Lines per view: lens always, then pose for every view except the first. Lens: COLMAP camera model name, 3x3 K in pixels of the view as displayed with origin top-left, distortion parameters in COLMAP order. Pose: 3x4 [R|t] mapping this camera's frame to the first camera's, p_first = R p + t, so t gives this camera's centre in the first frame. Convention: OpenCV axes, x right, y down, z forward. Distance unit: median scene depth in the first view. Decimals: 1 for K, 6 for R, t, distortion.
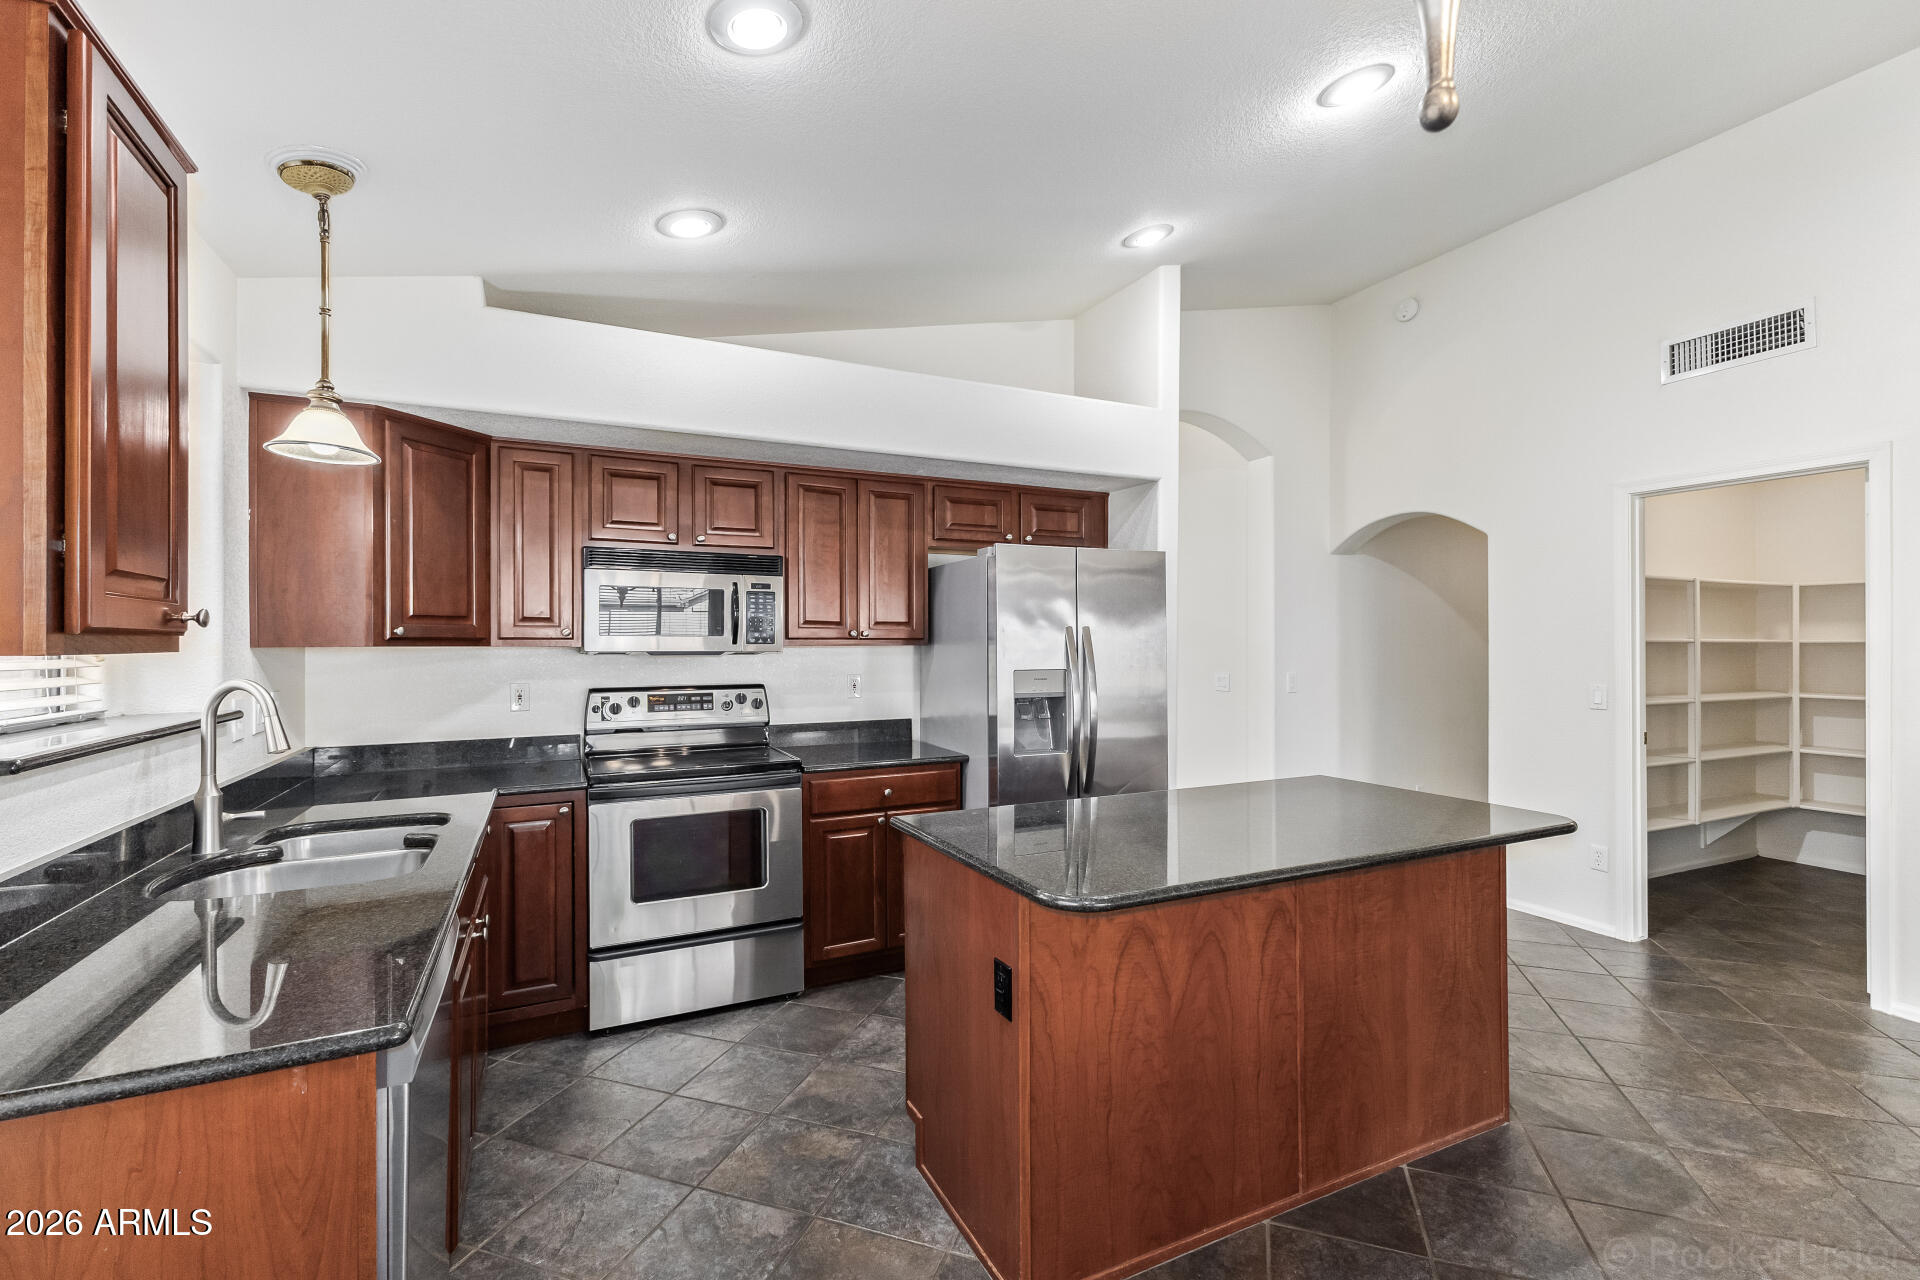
lens RADIAL K [[822.6, 0, 935.7], [0, 822.6, 642.1], [0, 0, 1]] dist [0.019773, -0.007443]
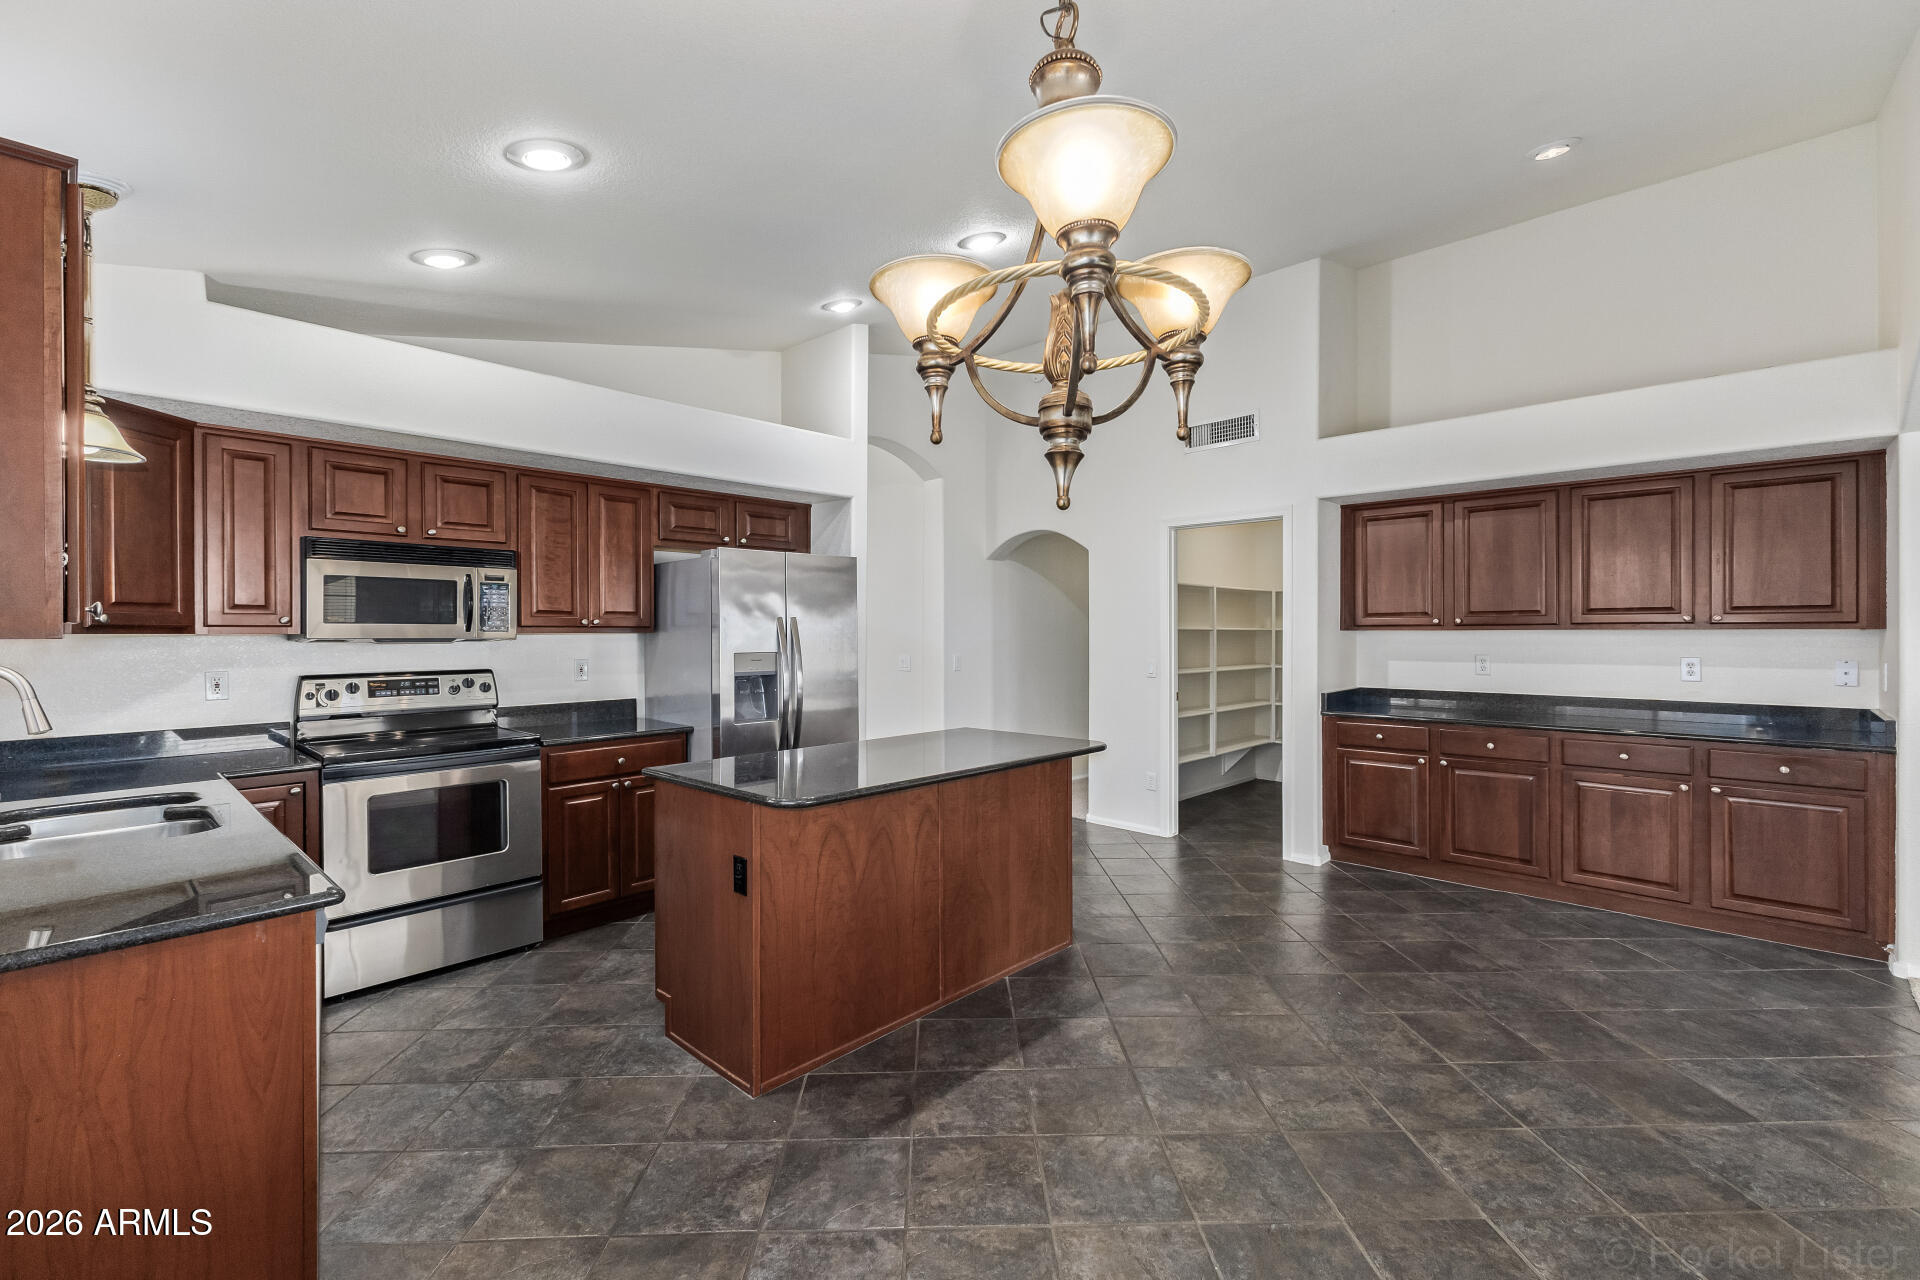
lens RADIAL K [[822.6, 0, 935.7], [0, 822.6, 642.1], [0, 0, 1]] dist [0.019773, -0.007443]
pose [[0.935966, -0.004788, 0.352059, -0.055331], [-0.000223, 0.999899, 0.014191, 0.000795], [-0.352091, -0.013361, 0.935870, -0.239093]]
